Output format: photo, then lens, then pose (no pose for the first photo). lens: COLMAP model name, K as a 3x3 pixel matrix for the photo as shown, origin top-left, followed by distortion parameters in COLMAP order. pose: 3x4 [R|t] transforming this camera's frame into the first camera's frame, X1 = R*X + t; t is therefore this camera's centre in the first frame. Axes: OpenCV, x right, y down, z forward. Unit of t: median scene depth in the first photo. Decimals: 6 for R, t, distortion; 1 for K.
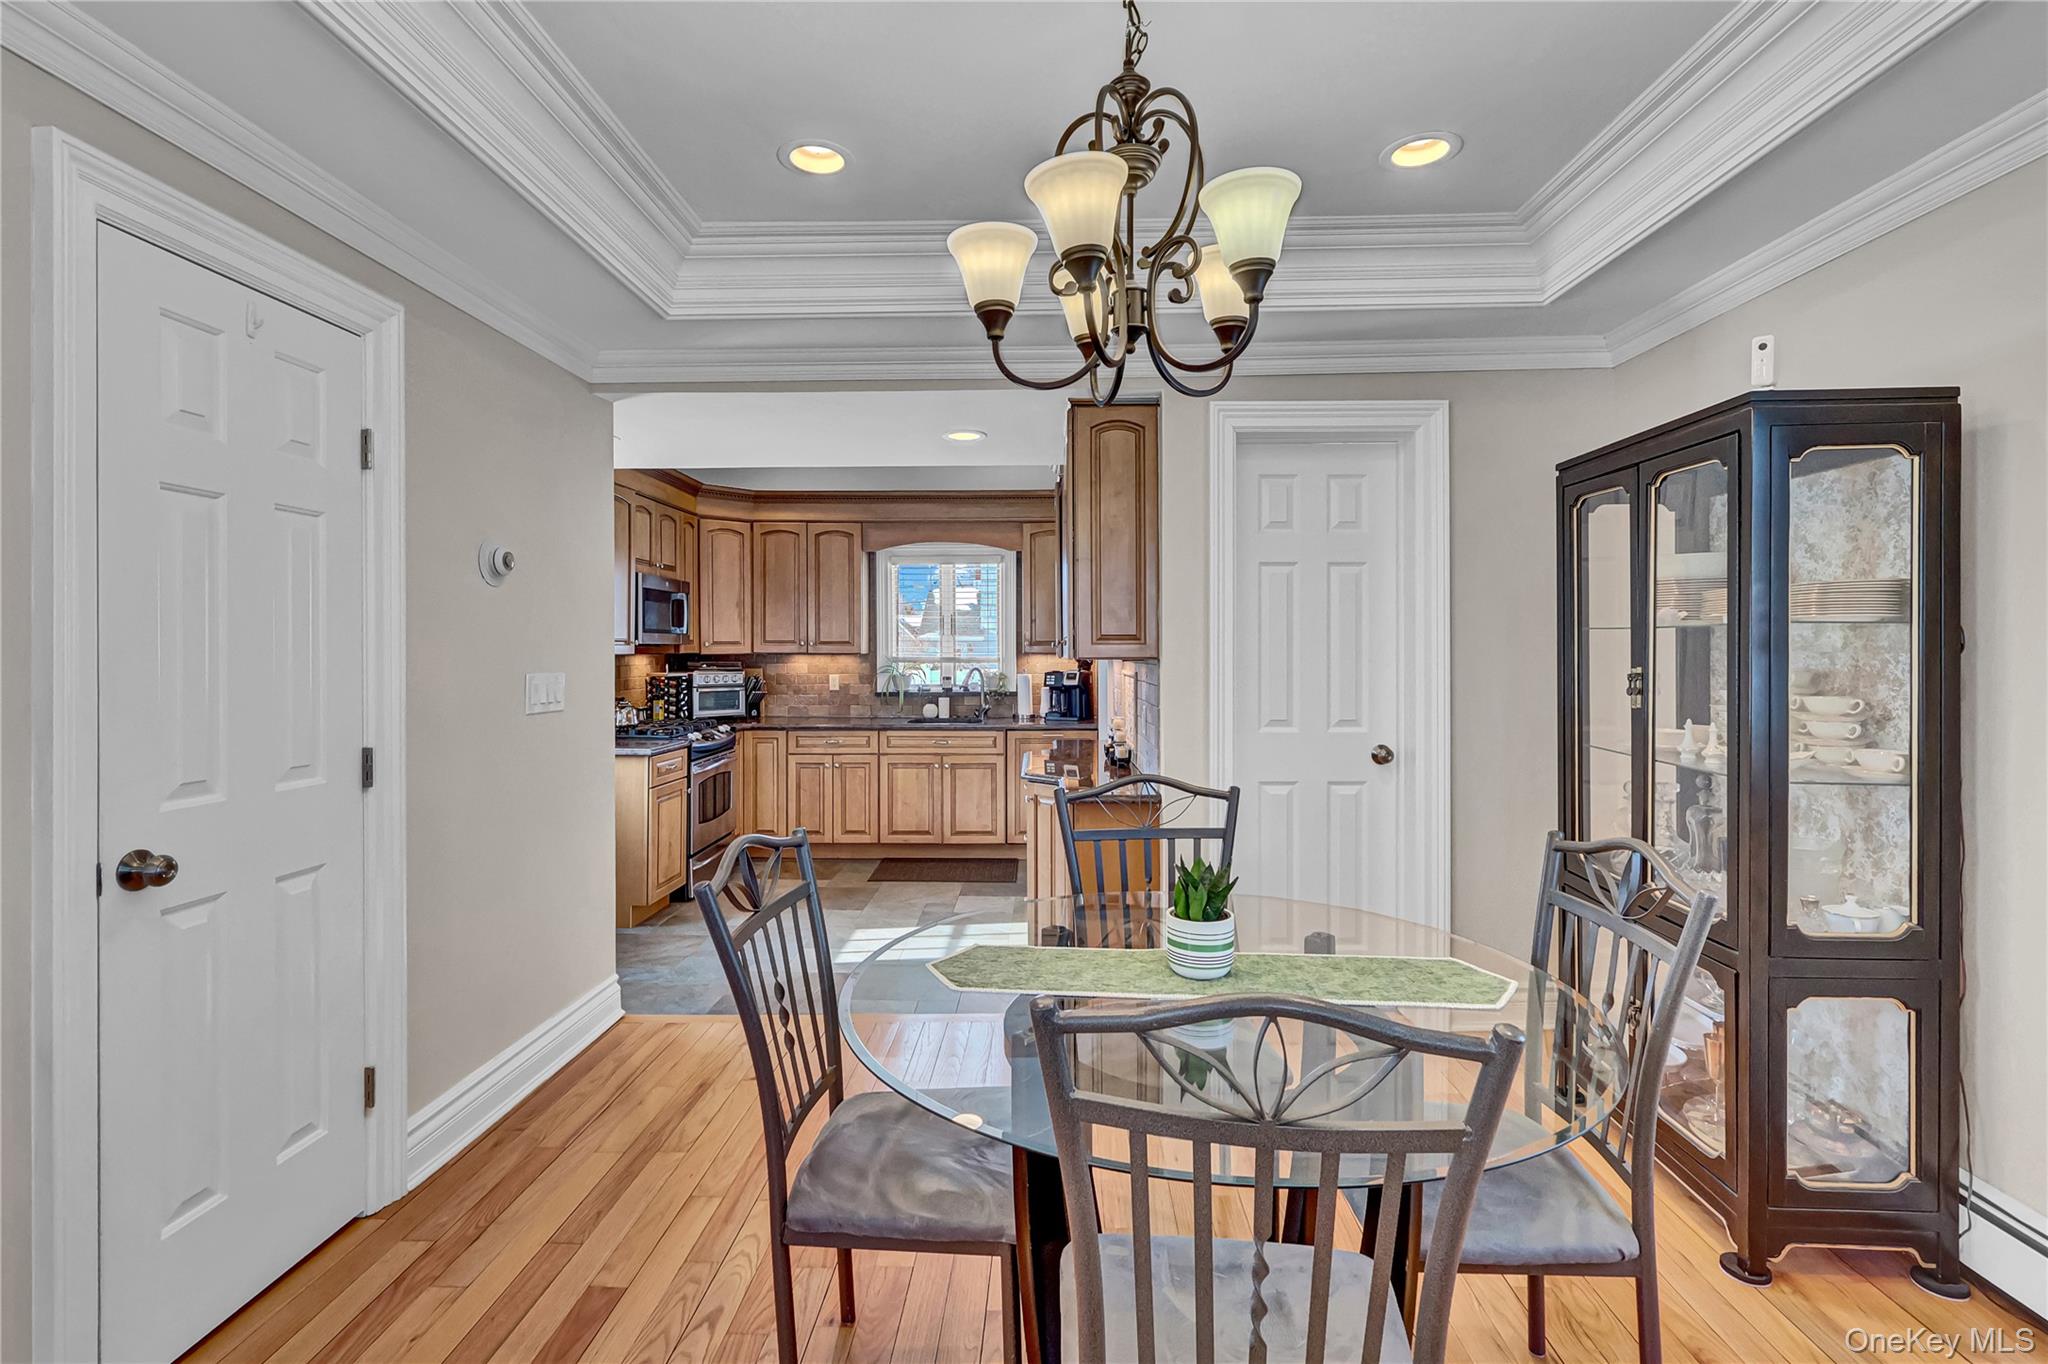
lens RADIAL K [[962.0, 0, 1024.5], [0, 962.0, 653.5], [0, 0, 1]] dist [-0.002652, -0.000635]
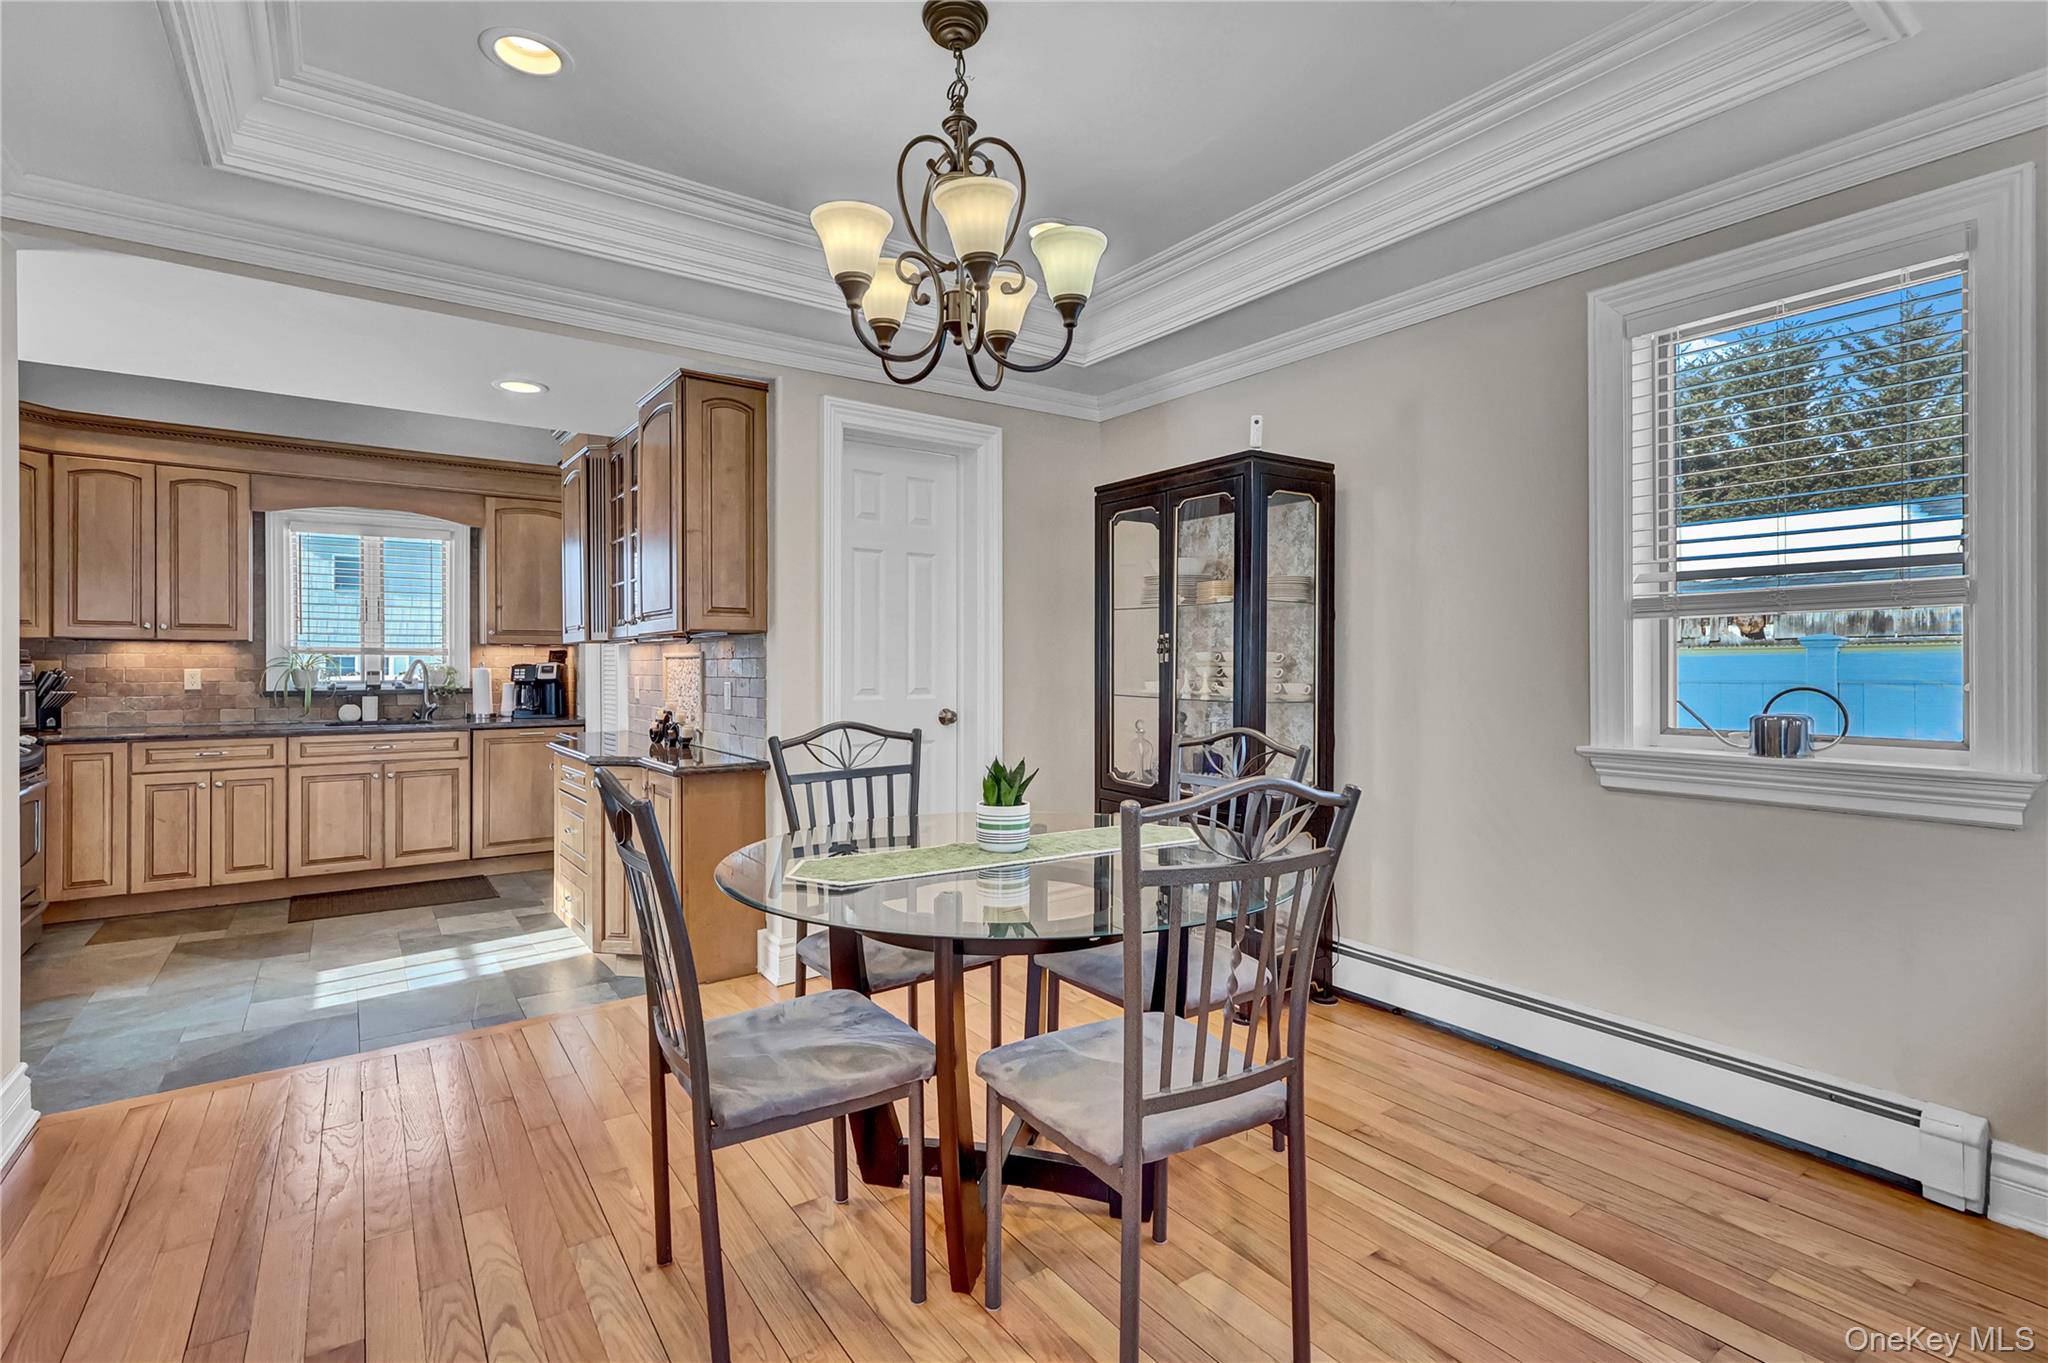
lens RADIAL K [[954.4, 0, 1031.5], [0, 954.4, 671.7], [0, 0, 1]] dist [-0.000658, 0.000021]
pose [[0.794704, -0.001378, 0.606996, -0.140437], [0.000468, 0.999999, 0.001658, 0.025168], [-0.606997, -0.001033, 0.794703, -0.002496]]
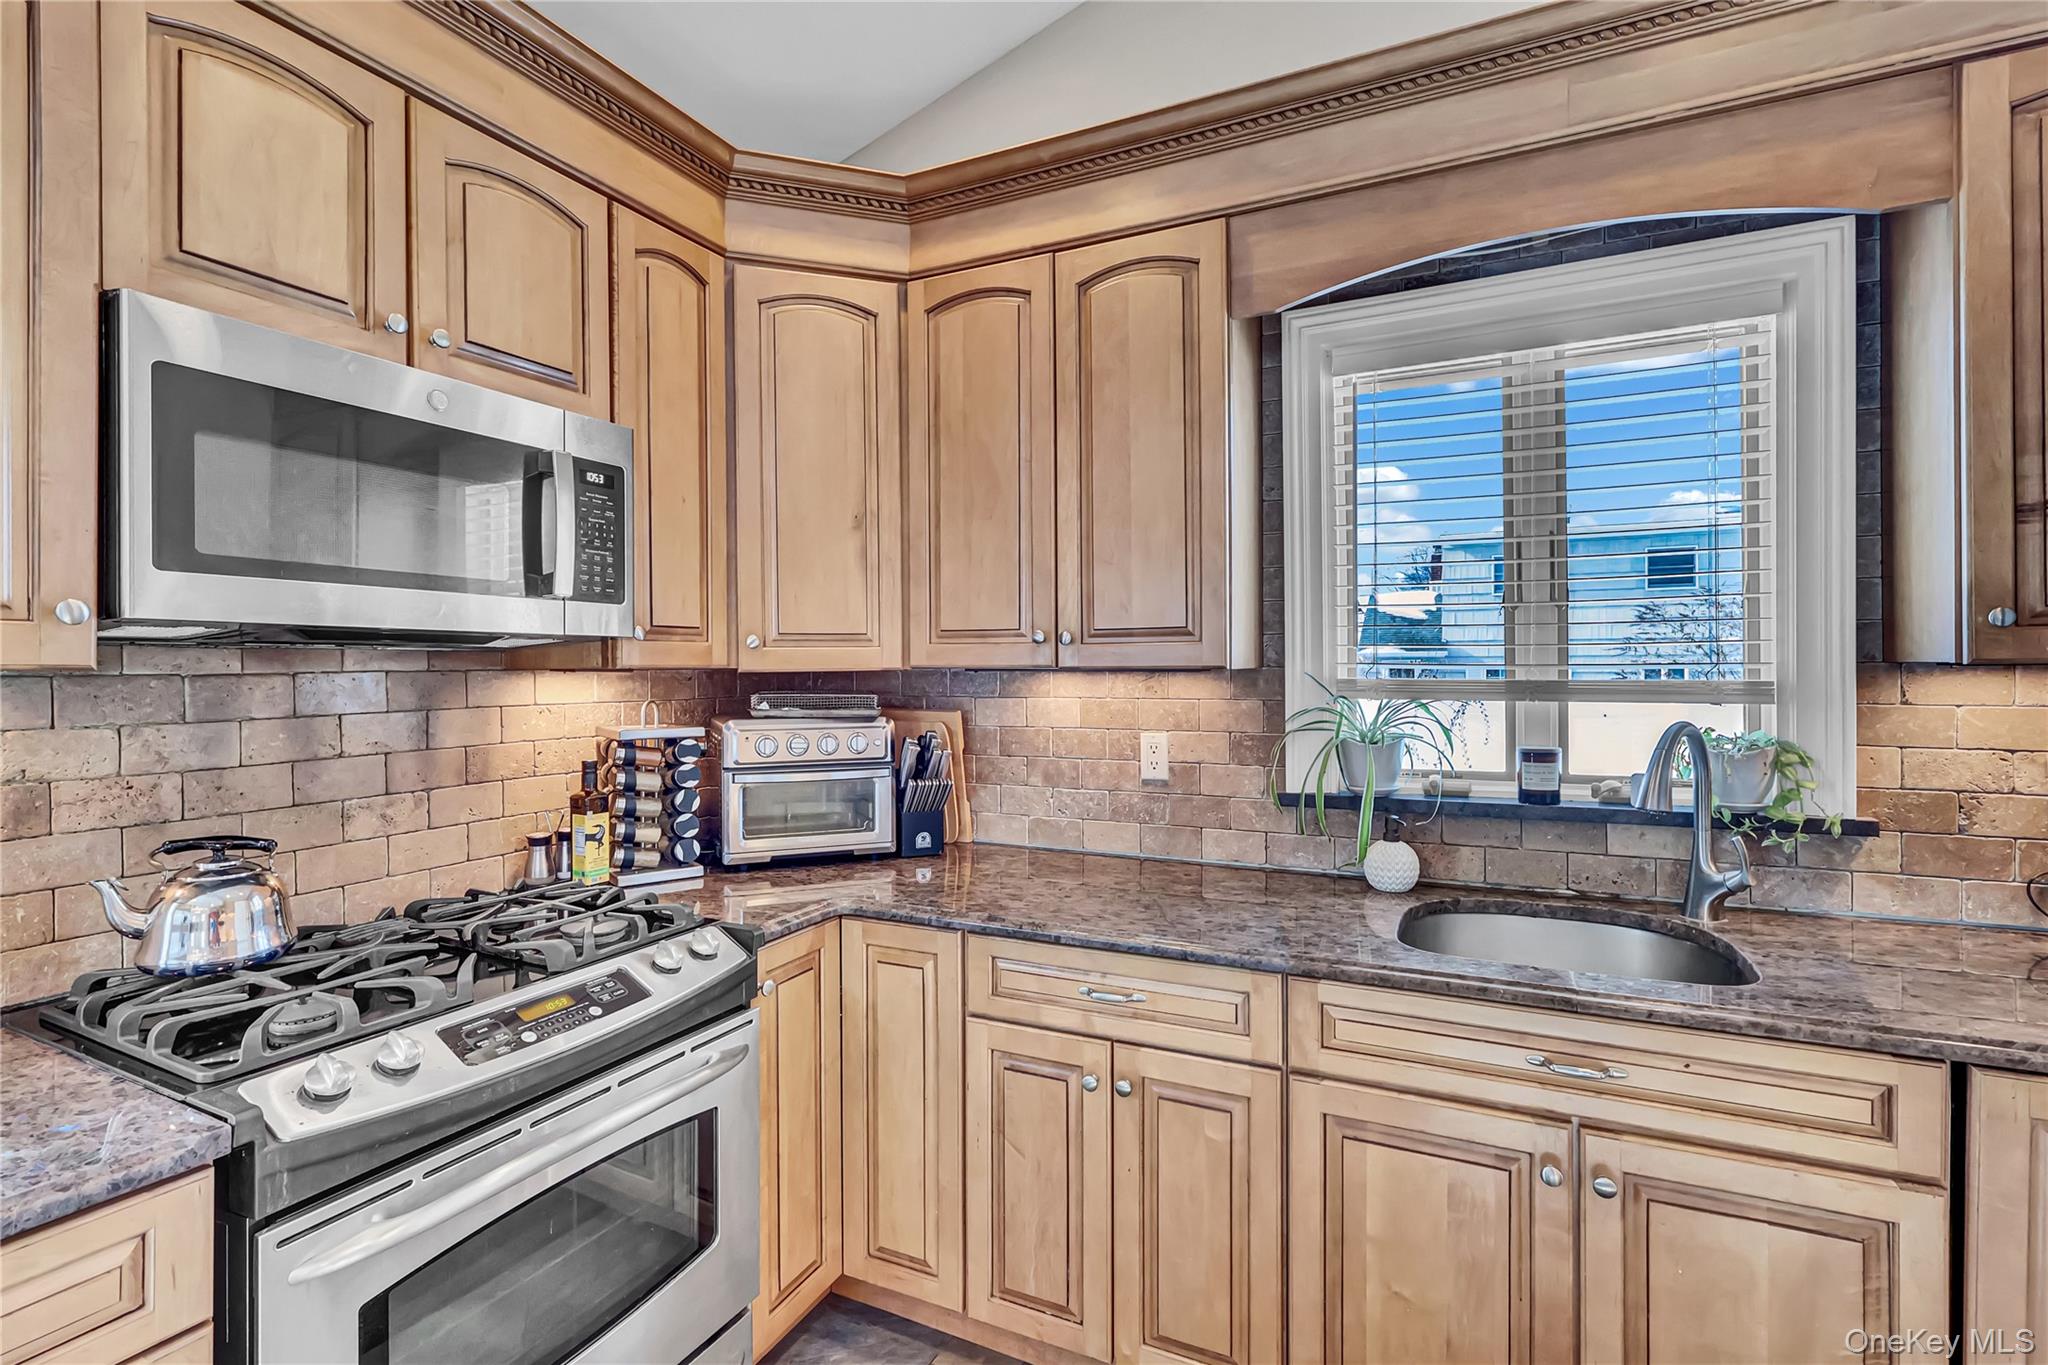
lens RADIAL K [[958.1, 0, 1027.5], [0, 958.1, 671.4], [0, 0, 1]] dist [-0.002985, -0.000460]
pose [[0.906857, -0.003271, -0.421425, -0.106665], [0.001386, 0.999988, -0.004779, 0.002550], [0.421435, 0.003750, 0.906851, 0.742271]]
